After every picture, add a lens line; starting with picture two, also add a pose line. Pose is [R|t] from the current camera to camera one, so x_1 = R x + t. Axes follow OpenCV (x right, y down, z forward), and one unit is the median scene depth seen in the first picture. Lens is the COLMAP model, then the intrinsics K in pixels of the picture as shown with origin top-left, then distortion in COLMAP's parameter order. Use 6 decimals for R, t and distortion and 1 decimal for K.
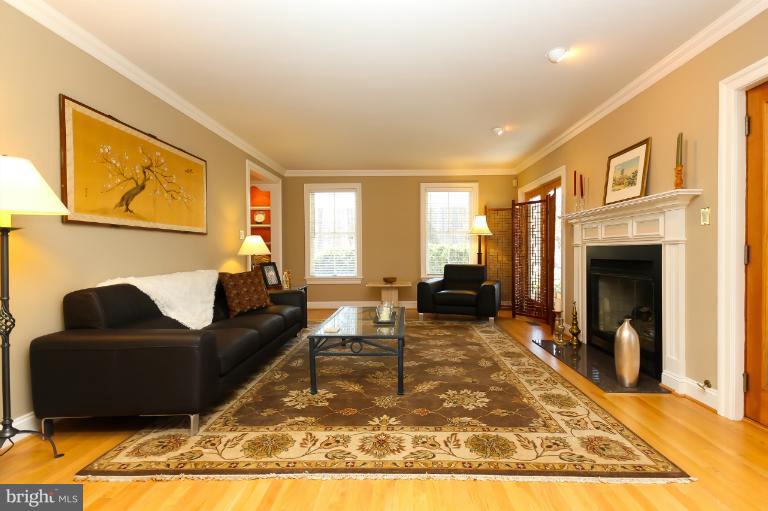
lens RADIAL K [[344.2, 0, 398.1], [0, 344.2, 246.5], [0, 0, 1]] dist [-0.000310, 0.000261]
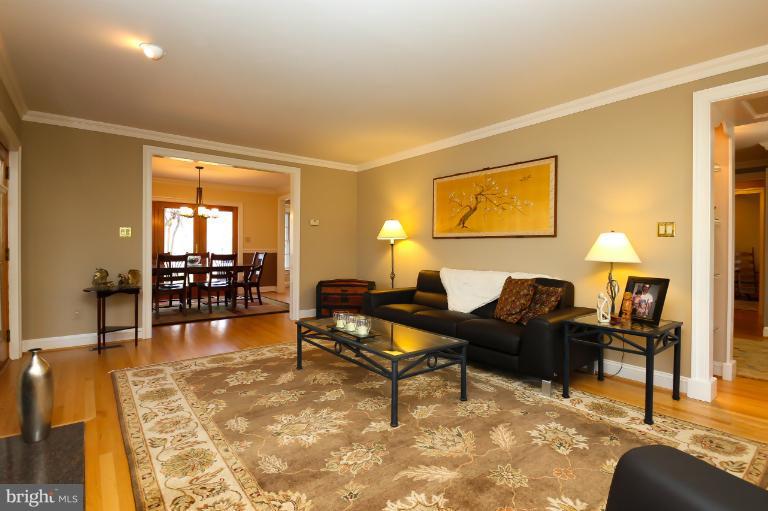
lens RADIAL K [[371.2, 0, 378.4], [0, 371.2, 250.0], [0, 0, 1]] dist [0.002839, 0.000321]
pose [[-0.771866, 0.001819, -0.635782, 0.565954], [0.001255, 0.999998, 0.001337, -0.003173], [0.635784, 0.000234, -0.771867, 1.961791]]
